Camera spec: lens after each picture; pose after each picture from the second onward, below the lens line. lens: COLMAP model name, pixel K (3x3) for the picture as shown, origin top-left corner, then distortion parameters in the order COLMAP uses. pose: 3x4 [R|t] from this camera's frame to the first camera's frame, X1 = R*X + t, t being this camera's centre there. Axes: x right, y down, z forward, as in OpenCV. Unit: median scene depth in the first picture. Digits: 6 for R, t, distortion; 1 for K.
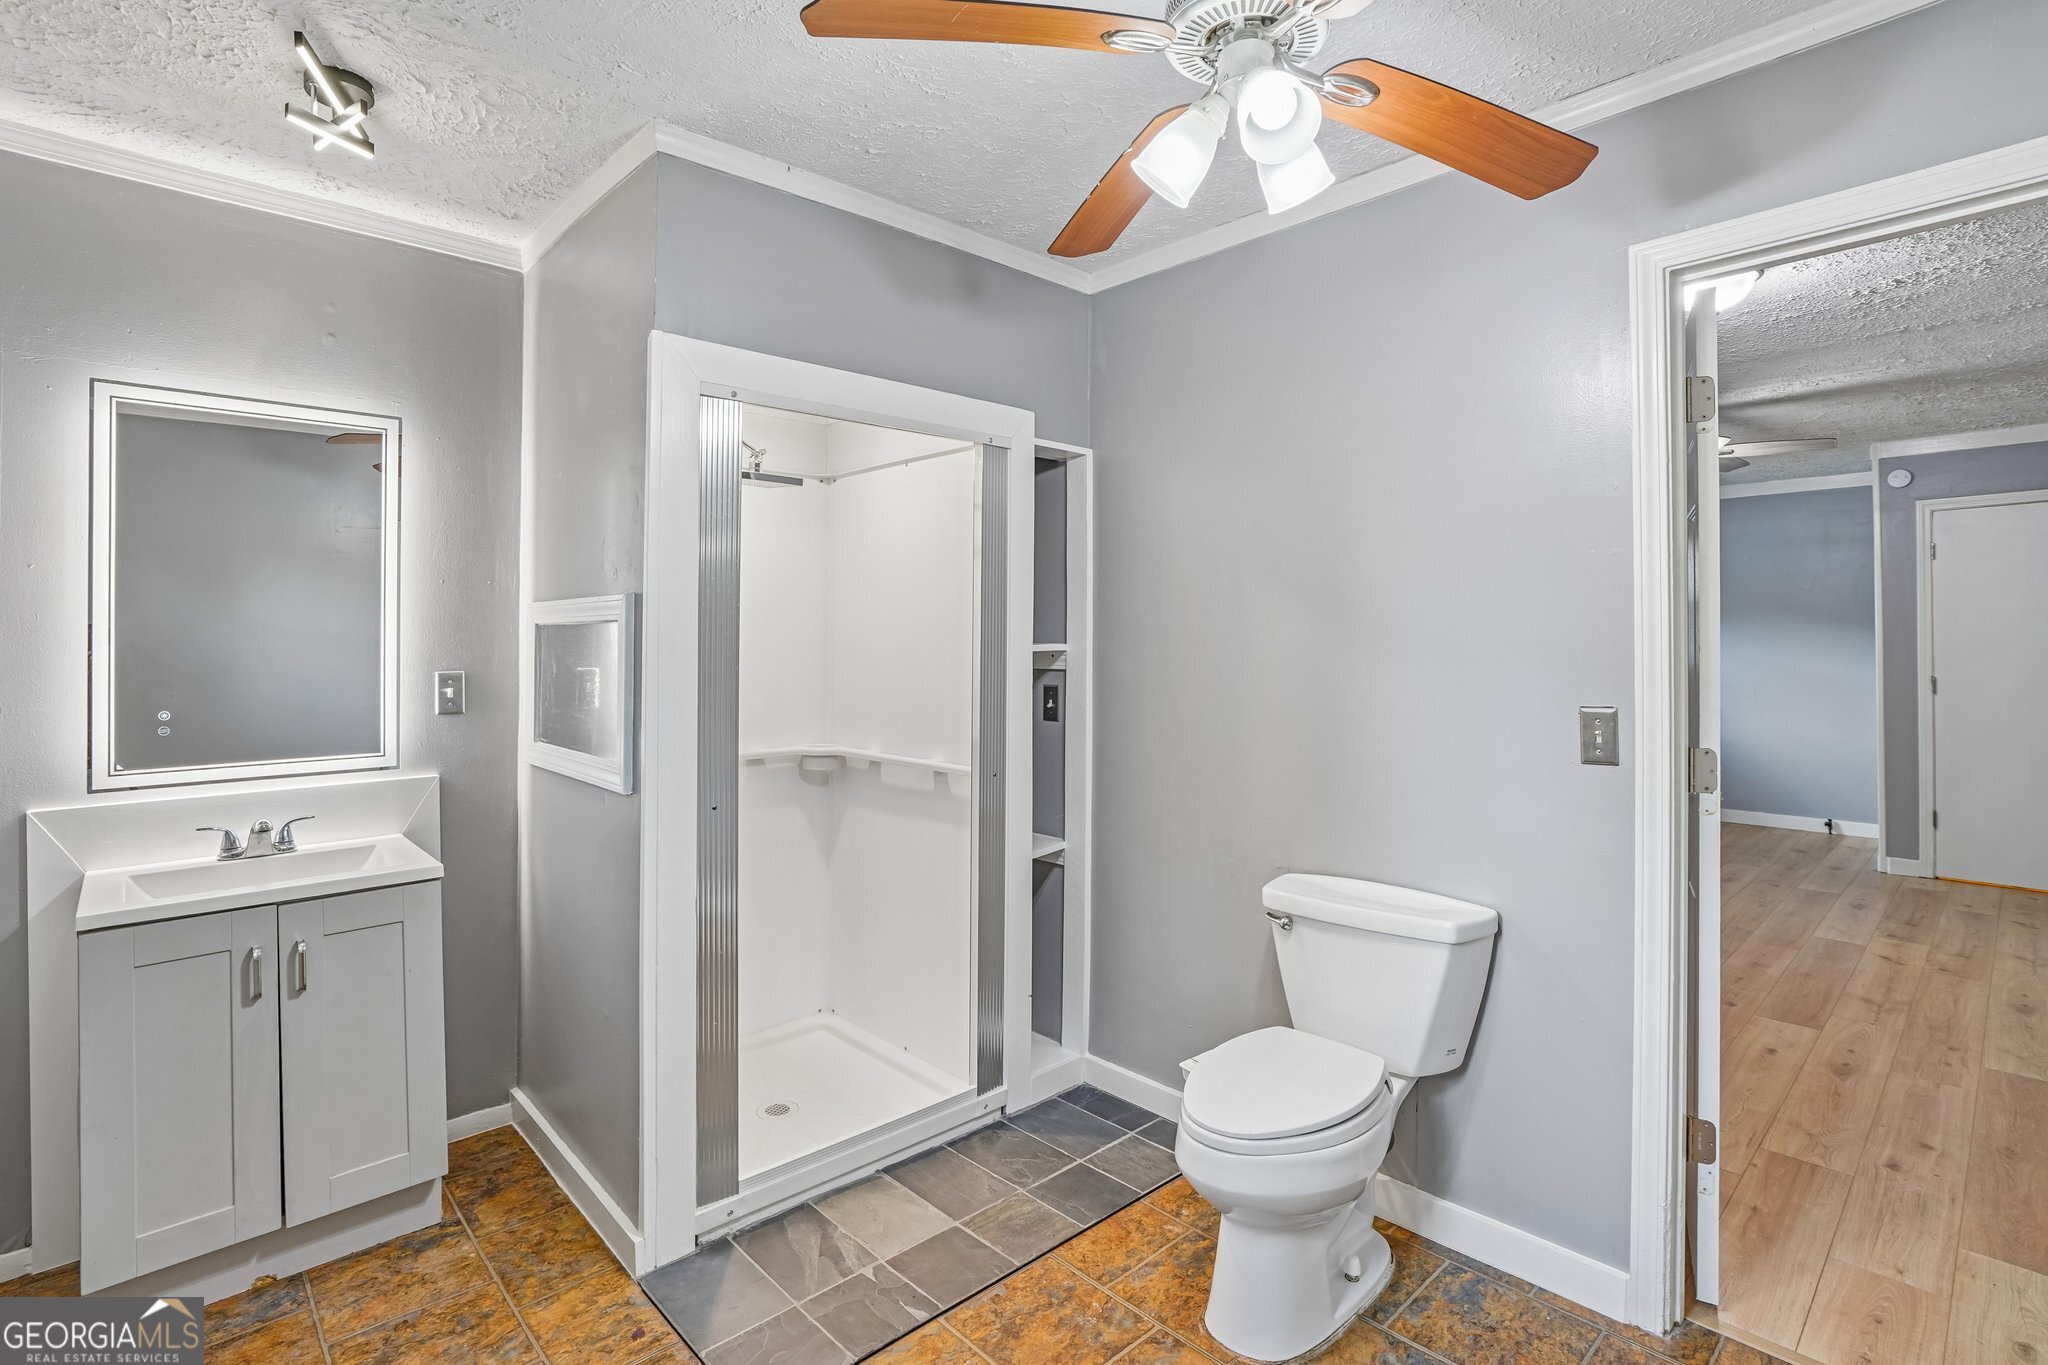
lens RADIAL K [[995.6, 0, 995.3], [0, 995.6, 624.9], [0, 0, 1]] dist [-0.000241, 0.000881]
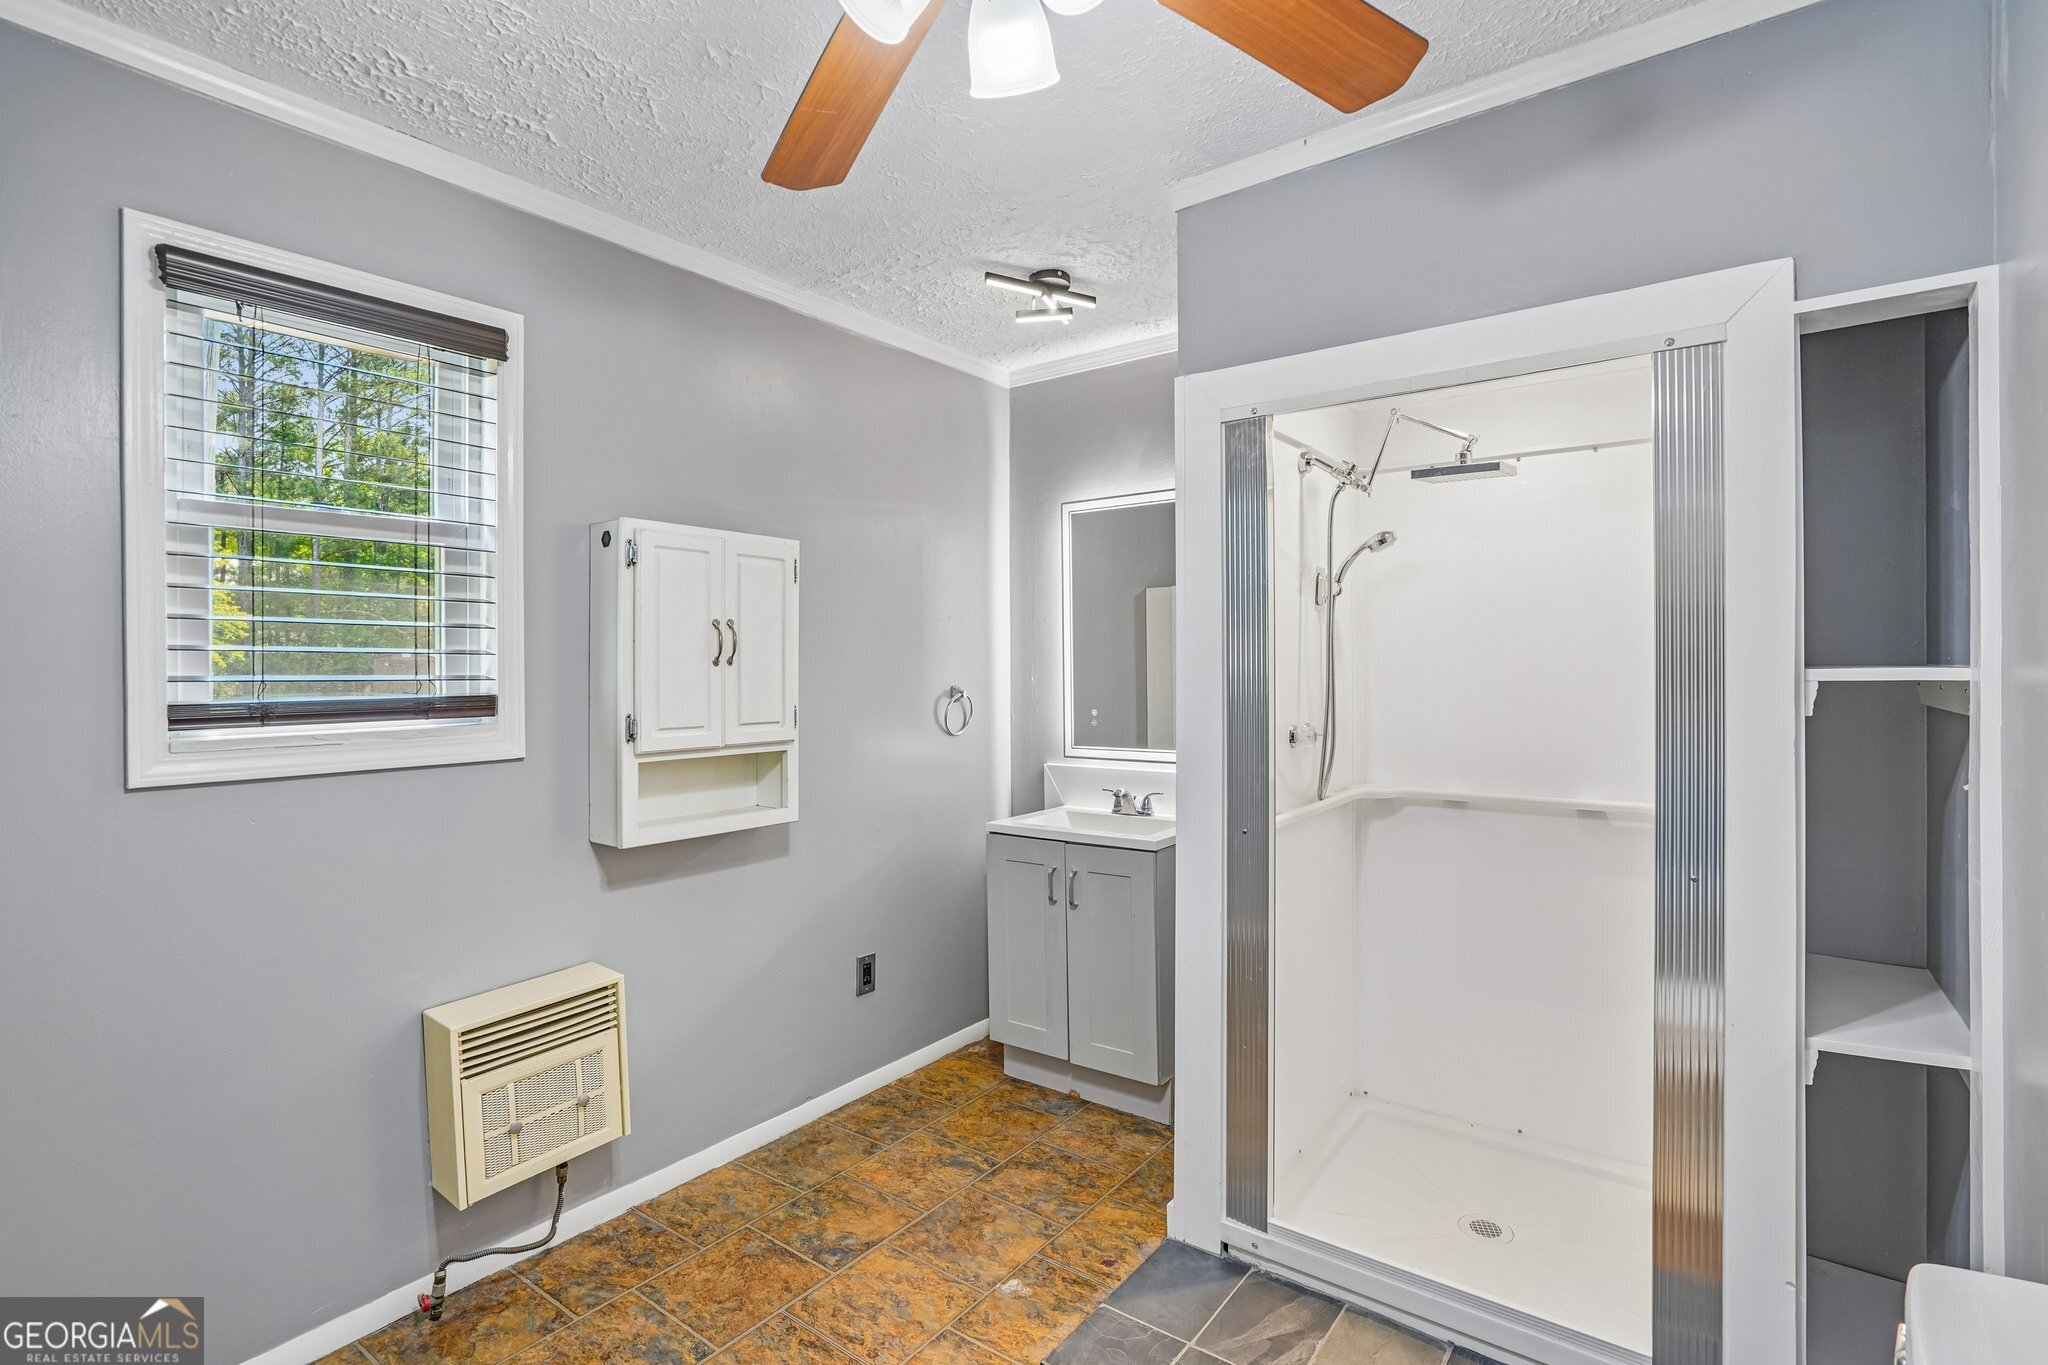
lens RADIAL K [[976.8, 0, 992.9], [0, 976.8, 657.4], [0, 0, 1]] dist [0.000215, 0.000329]
pose [[0.190683, -0.005363, -0.981637, 0.643110], [0.022225, 0.999752, -0.001145, 0.004073], [0.981400, -0.021599, 0.190754, 0.579819]]
